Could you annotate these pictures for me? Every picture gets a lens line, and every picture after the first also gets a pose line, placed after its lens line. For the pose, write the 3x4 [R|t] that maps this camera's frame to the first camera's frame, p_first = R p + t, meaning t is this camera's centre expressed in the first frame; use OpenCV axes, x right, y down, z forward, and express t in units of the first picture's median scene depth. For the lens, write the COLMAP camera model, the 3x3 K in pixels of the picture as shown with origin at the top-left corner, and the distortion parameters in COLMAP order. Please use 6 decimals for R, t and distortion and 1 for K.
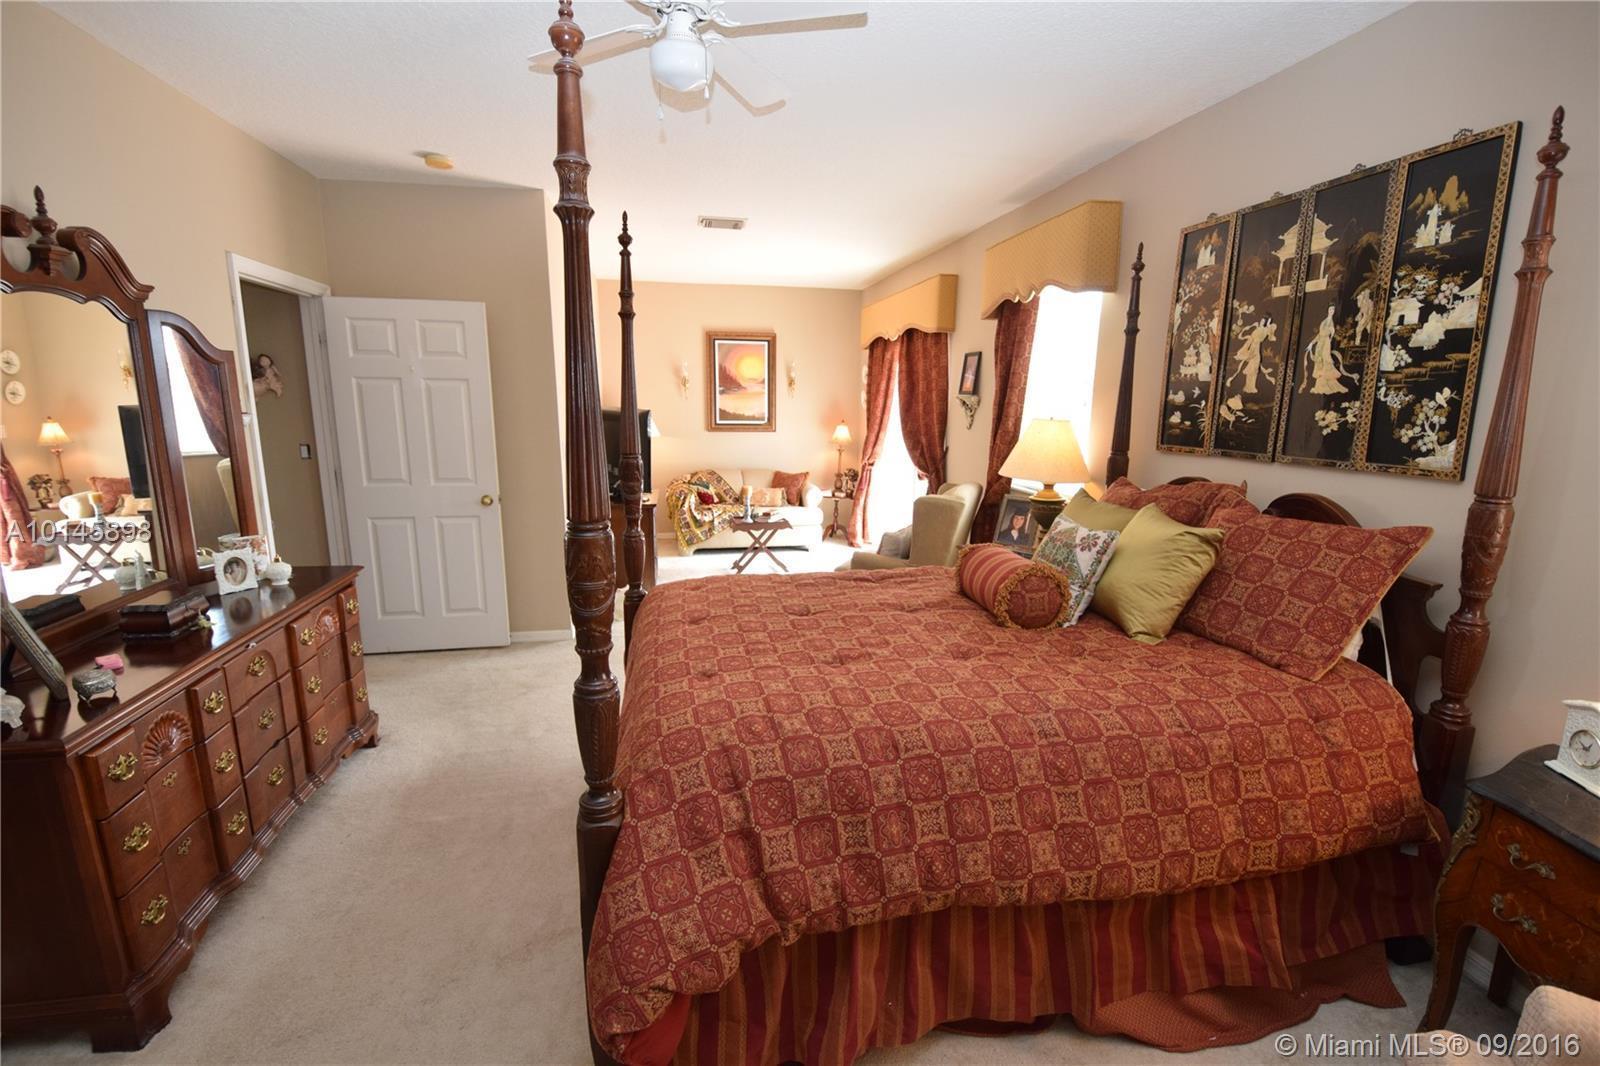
lens RADIAL K [[700.8, 0, 799.7], [0, 700.8, 537.4], [0, 0, 1]] dist [-0.004392, -0.012045]
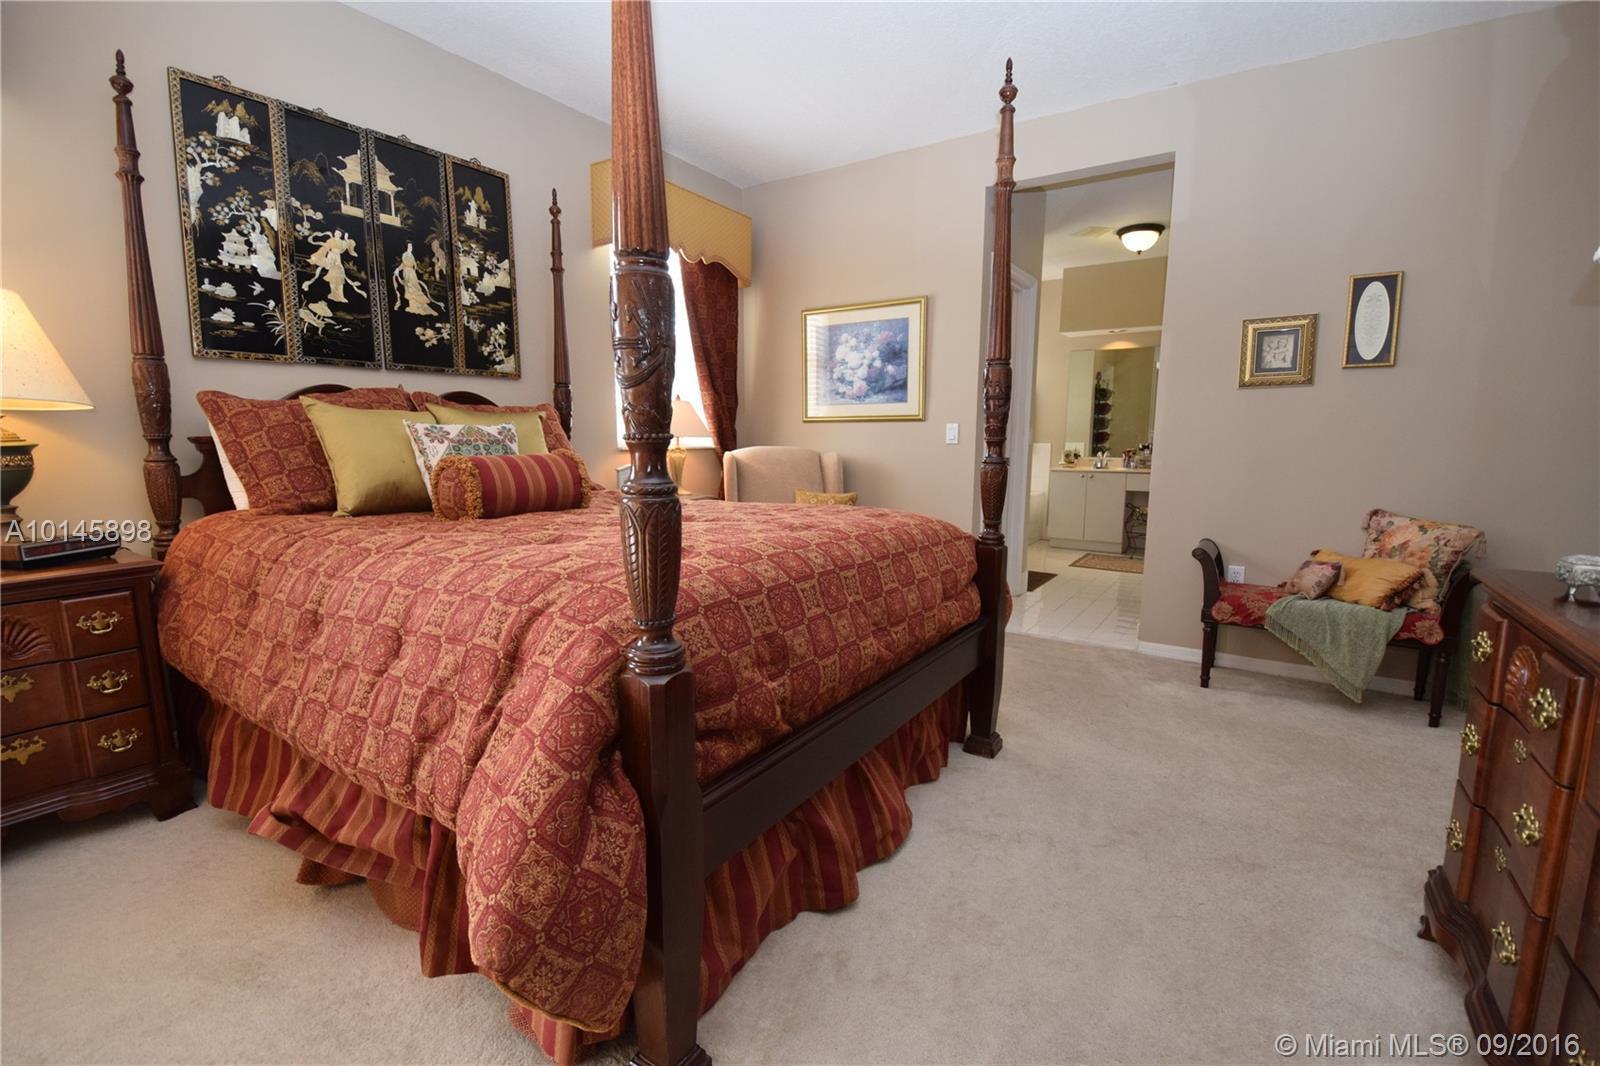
lens RADIAL K [[700.8, 0, 800.2], [0, 700.8, 535.1], [0, 0, 1]] dist [-0.004392, -0.012045]
pose [[-0.698926, -0.103359, 0.707686, -0.682633], [0.132945, 0.953480, 0.270557, -0.075385], [-0.702729, 0.283183, -0.652671, 1.478491]]
